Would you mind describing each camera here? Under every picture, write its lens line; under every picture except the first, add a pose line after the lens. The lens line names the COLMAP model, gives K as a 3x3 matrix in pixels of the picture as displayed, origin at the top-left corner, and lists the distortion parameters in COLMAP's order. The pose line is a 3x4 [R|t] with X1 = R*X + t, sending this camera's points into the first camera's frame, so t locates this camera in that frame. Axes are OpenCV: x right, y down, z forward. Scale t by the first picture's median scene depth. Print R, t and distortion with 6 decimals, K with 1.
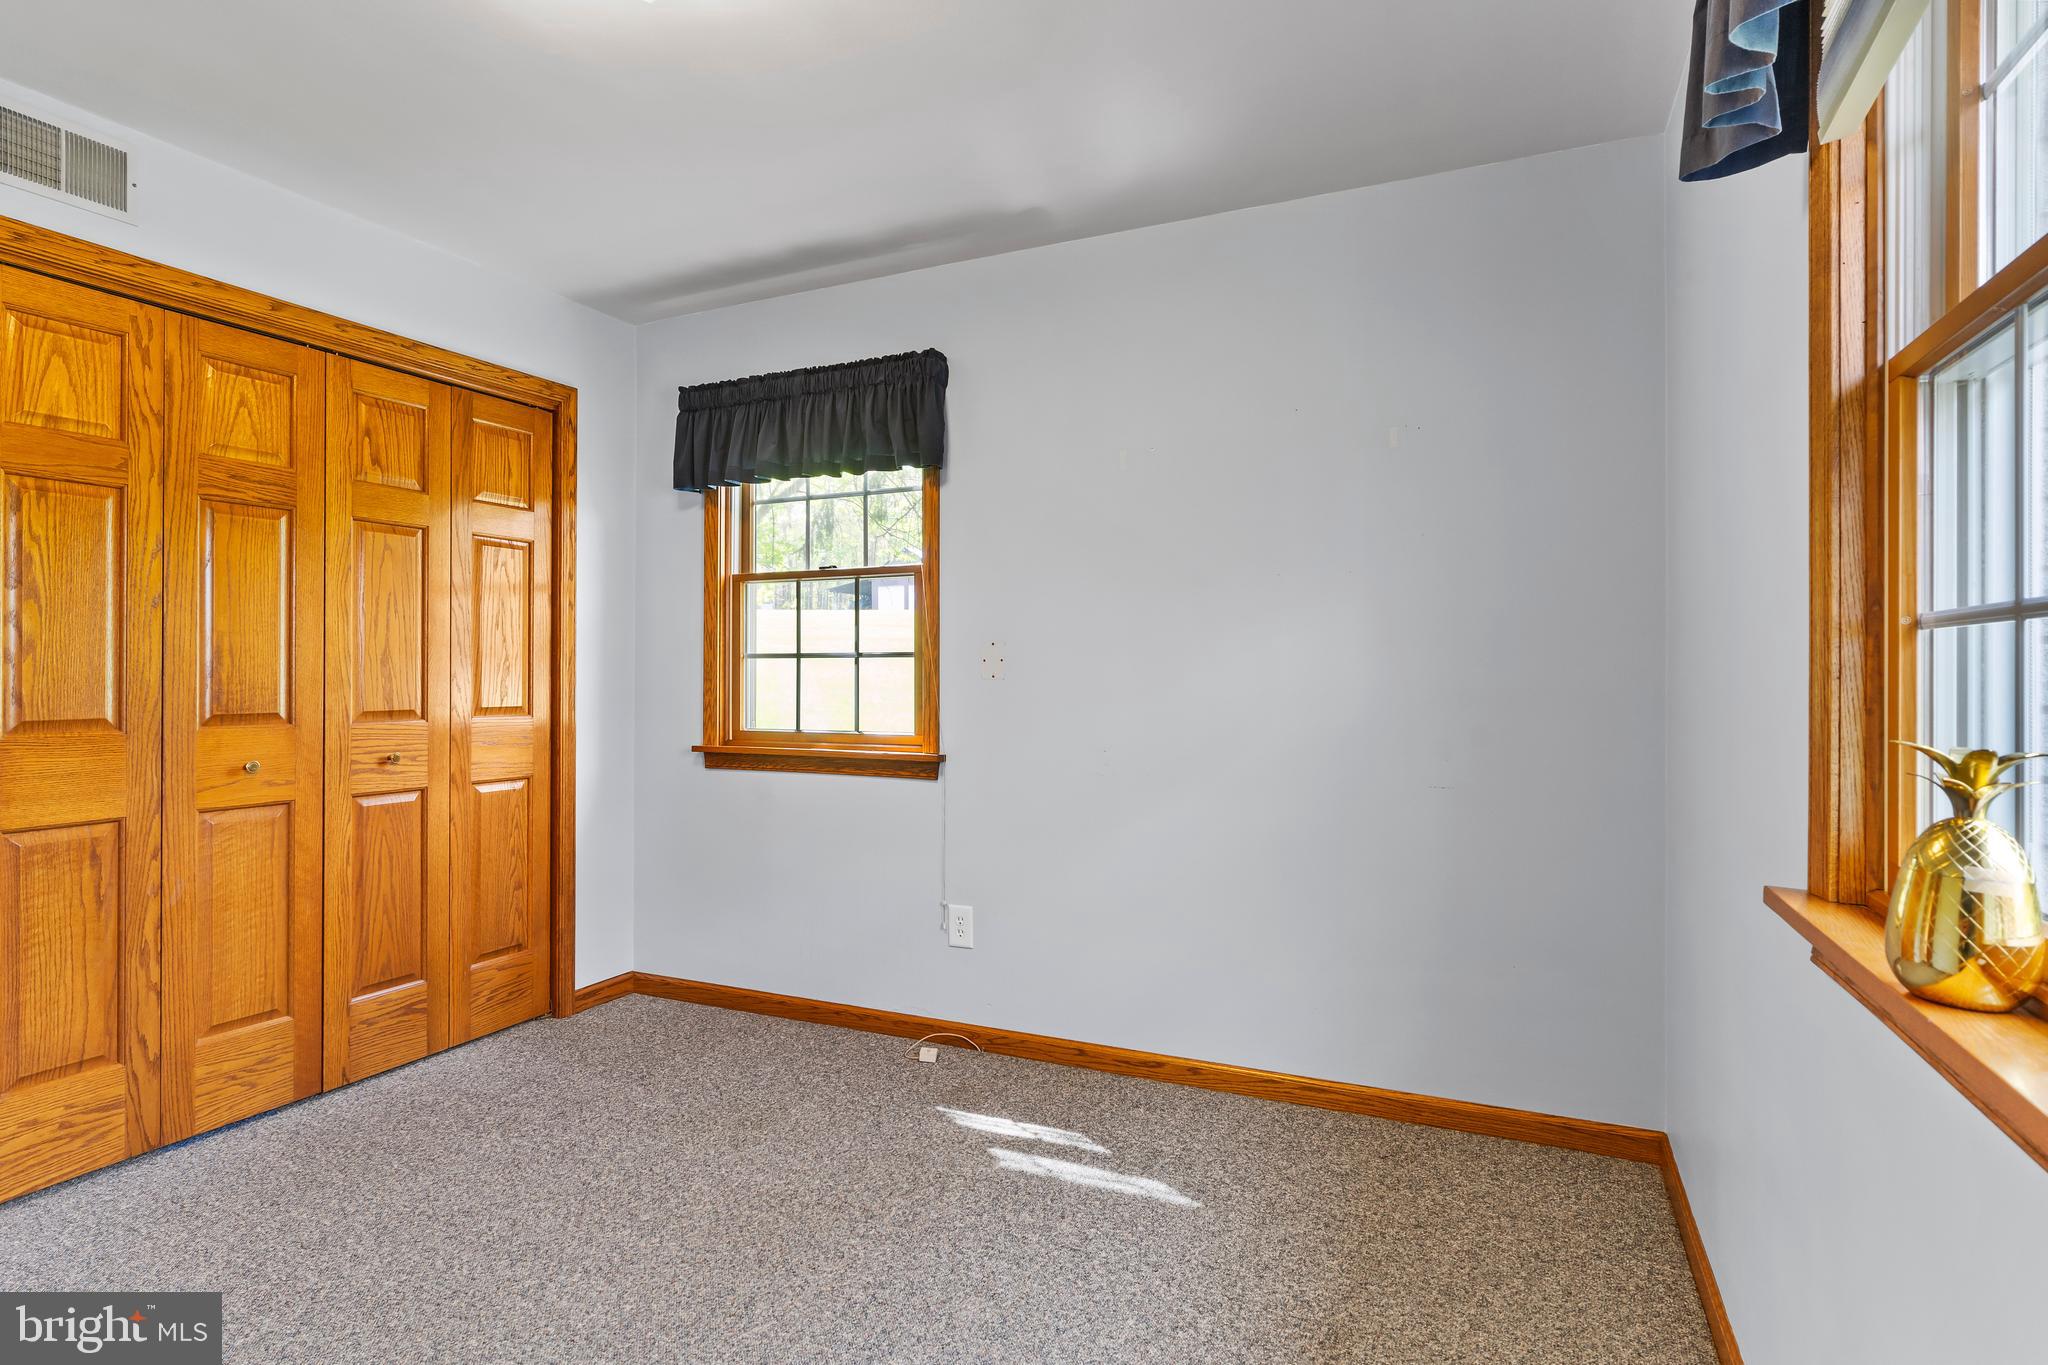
lens RADIAL K [[1066.7, 0, 1025.9], [0, 1066.7, 671.2], [0, 0, 1]] dist [-0.008371, 0.003655]
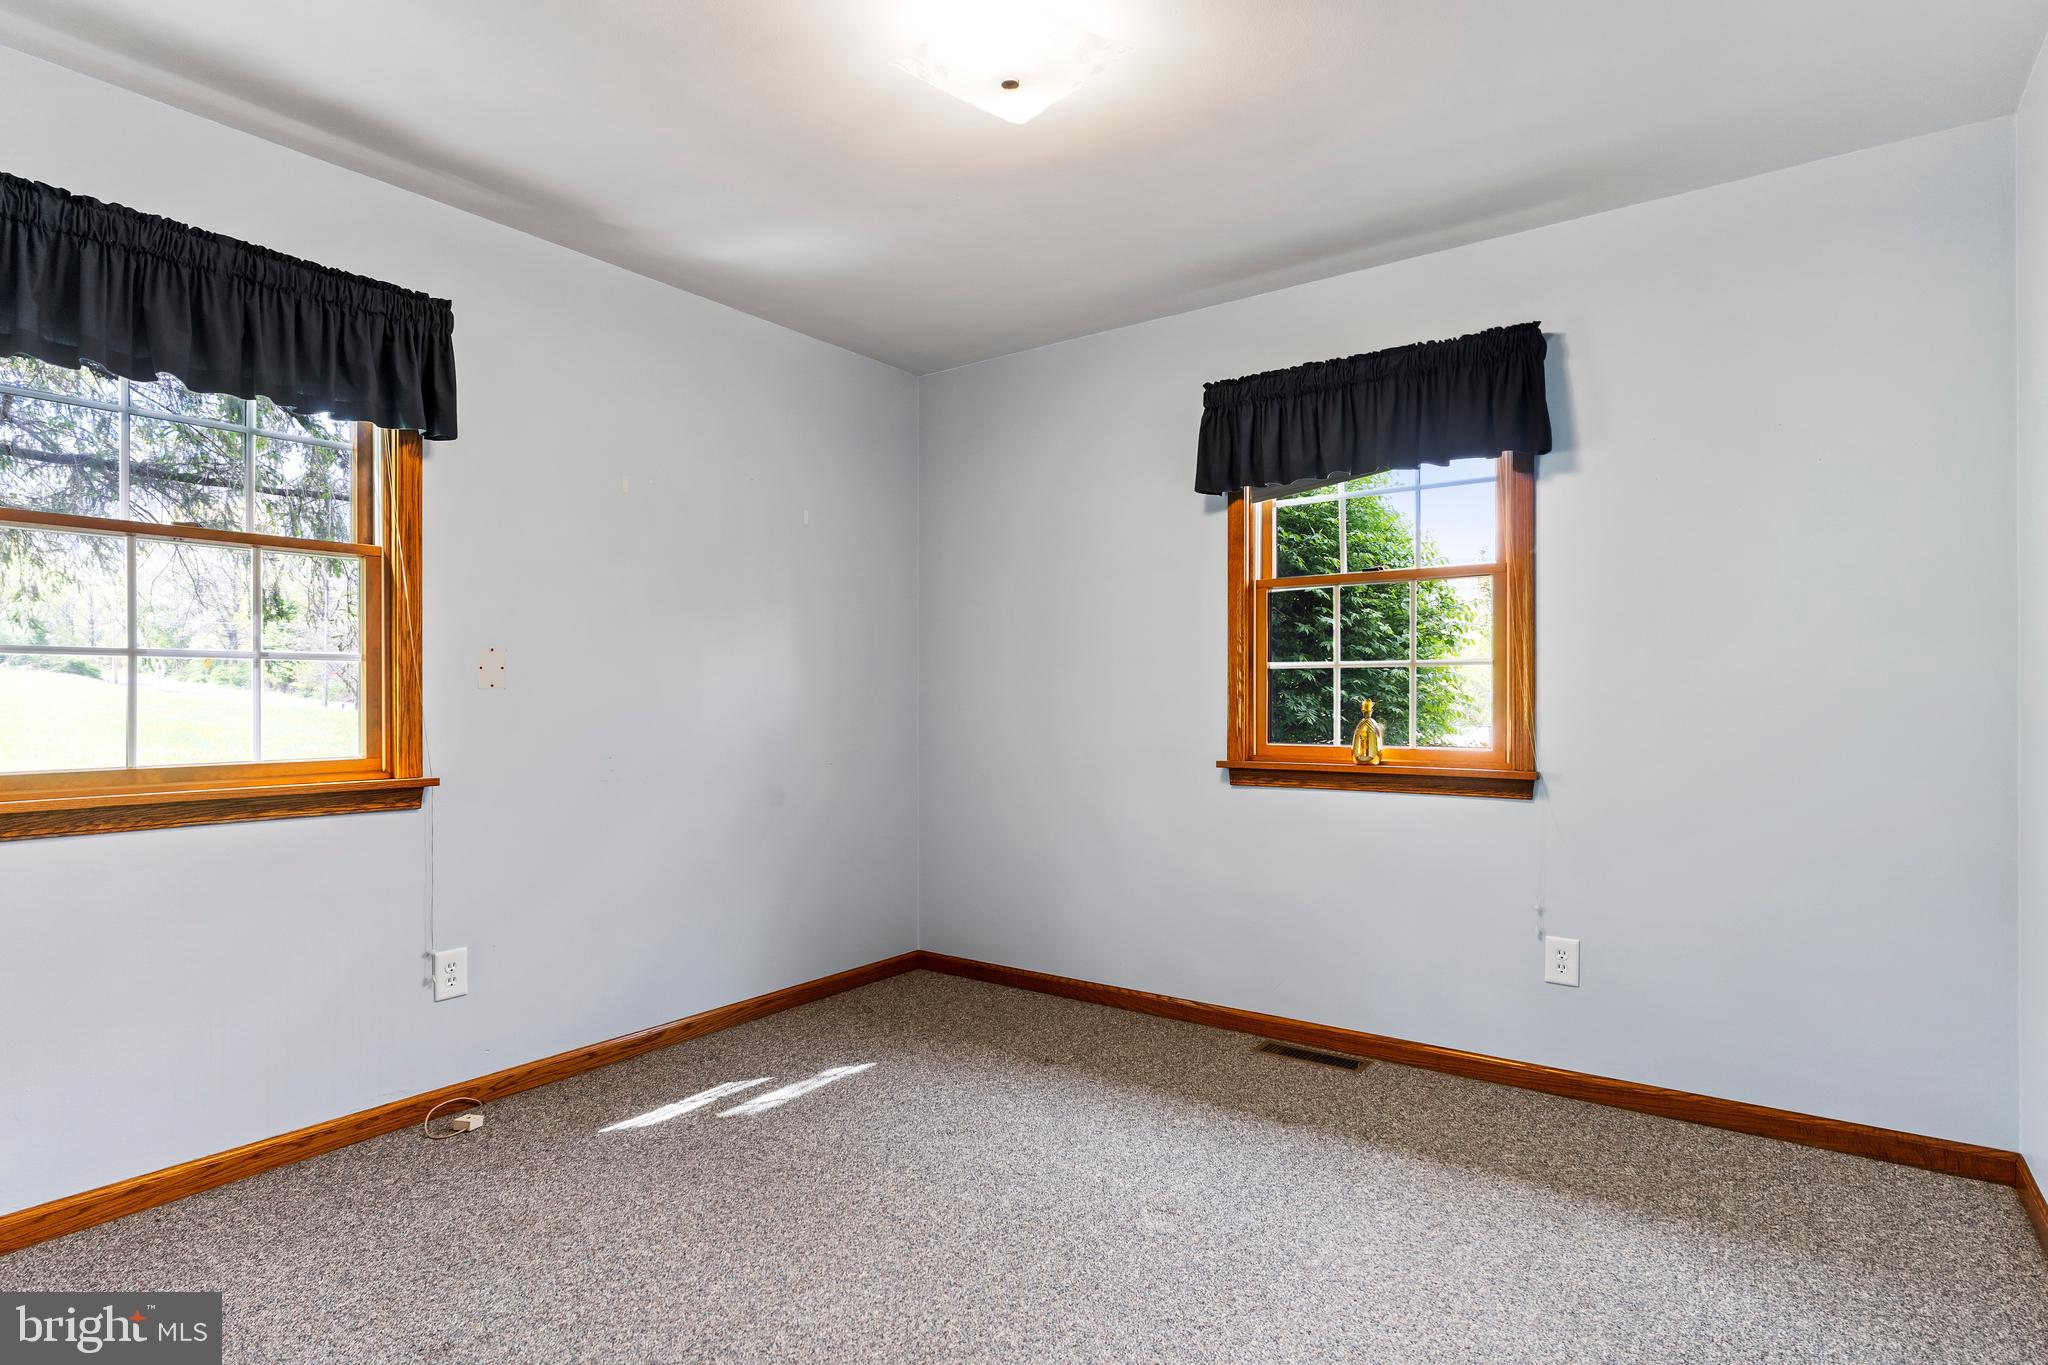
lens RADIAL K [[1066.7, 0, 1023.8], [0, 1066.7, 691.7], [0, 0, 1]] dist [-0.008371, 0.003655]
pose [[0.190933, 0.002245, 0.981601, -0.903755], [0.000051, 0.999997, -0.002297, 0.013336], [-0.981603, 0.000489, 0.190932, 0.416480]]
